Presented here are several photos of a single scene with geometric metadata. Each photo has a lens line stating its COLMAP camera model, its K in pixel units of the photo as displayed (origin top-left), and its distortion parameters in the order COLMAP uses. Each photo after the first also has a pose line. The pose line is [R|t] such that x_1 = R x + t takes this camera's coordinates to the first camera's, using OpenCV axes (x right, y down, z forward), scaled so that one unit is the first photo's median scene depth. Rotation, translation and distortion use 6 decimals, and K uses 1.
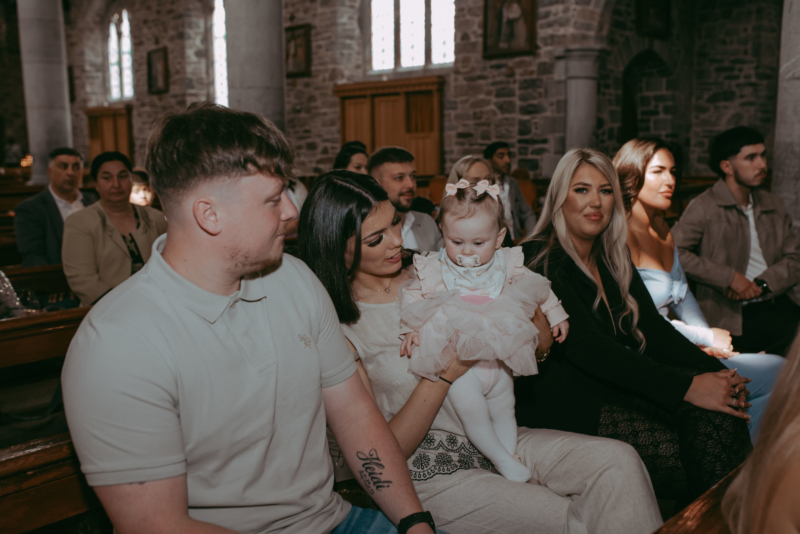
lens RADIAL K [[774.2, 0, 403.2], [0, 774.2, 266.5], [0, 0, 1]] dist [-0.051841, 0.093431]
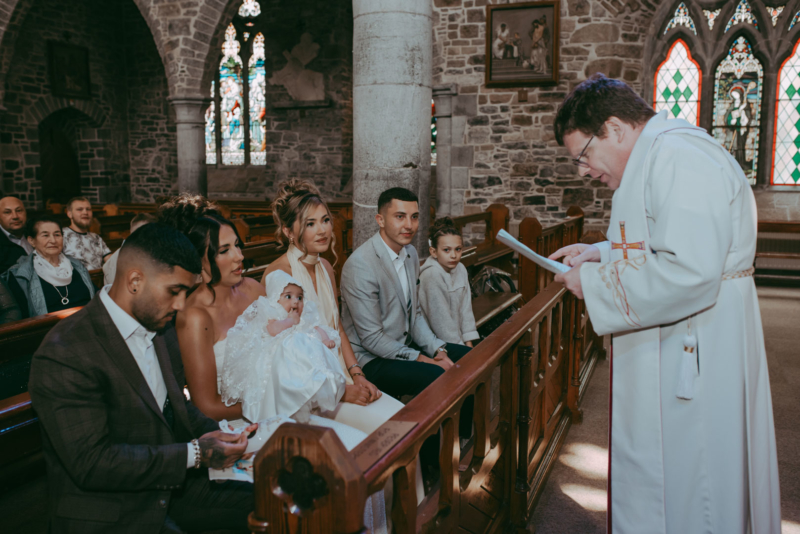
lens RADIAL K [[774.2, 0, 403.2], [0, 774.2, 266.5], [0, 0, 1]] dist [-0.051841, 0.093431]
pose [[0.920899, -0.040776, 0.387663, 0.305206], [0.053609, 0.998312, -0.022342, 0.040859], [-0.386098, 0.041357, 0.921530, -0.372005]]
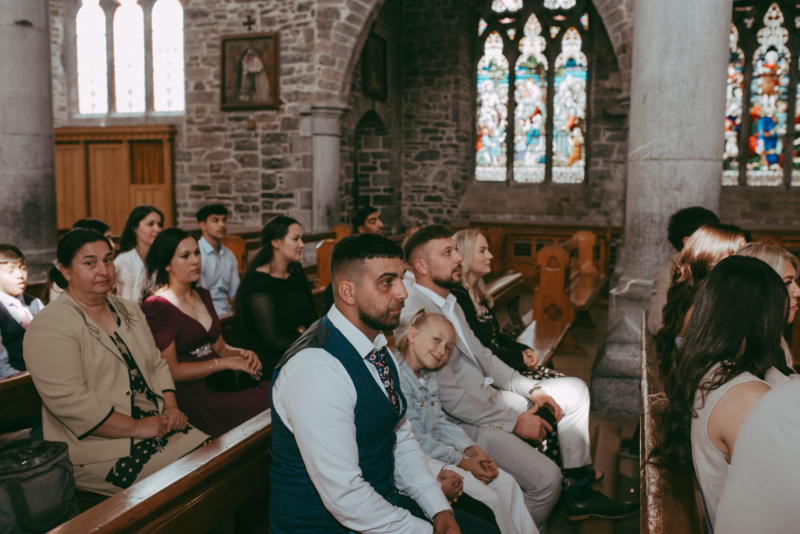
lens RADIAL K [[774.2, 0, 403.2], [0, 774.2, 266.5], [0, 0, 1]] dist [-0.051841, 0.093431]
pose [[0.896690, -0.027608, 0.441796, -0.111024], [0.053228, 0.997536, -0.045698, -0.014856], [-0.439446, 0.064493, 0.895951, 0.038570]]
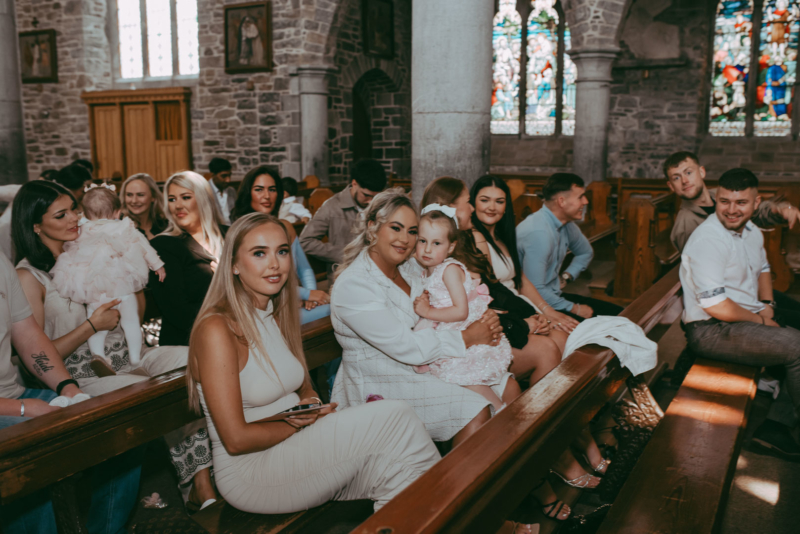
lens RADIAL K [[774.2, 0, 403.2], [0, 774.2, 266.5], [0, 0, 1]] dist [-0.051841, 0.093431]
pose [[0.960077, -0.034432, 0.277609, 0.029566], [0.034843, 0.999387, 0.003452, 0.007144], [-0.277558, 0.006358, 0.960688, -0.097613]]
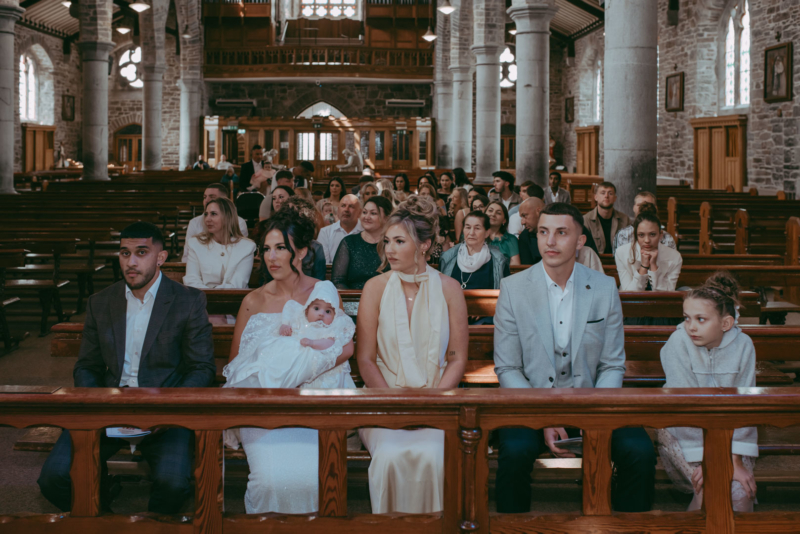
lens RADIAL K [[801.7, 0, 374.4], [0, 801.7, 132.4], [0, 0, 1]] dist [-0.039472, 0.085614]
pose [[0.703290, 0.005449, -0.710882, 0.529615], [-0.128010, 0.984596, -0.119095, 0.021037], [0.699283, 0.174758, 0.693155, -0.337514]]
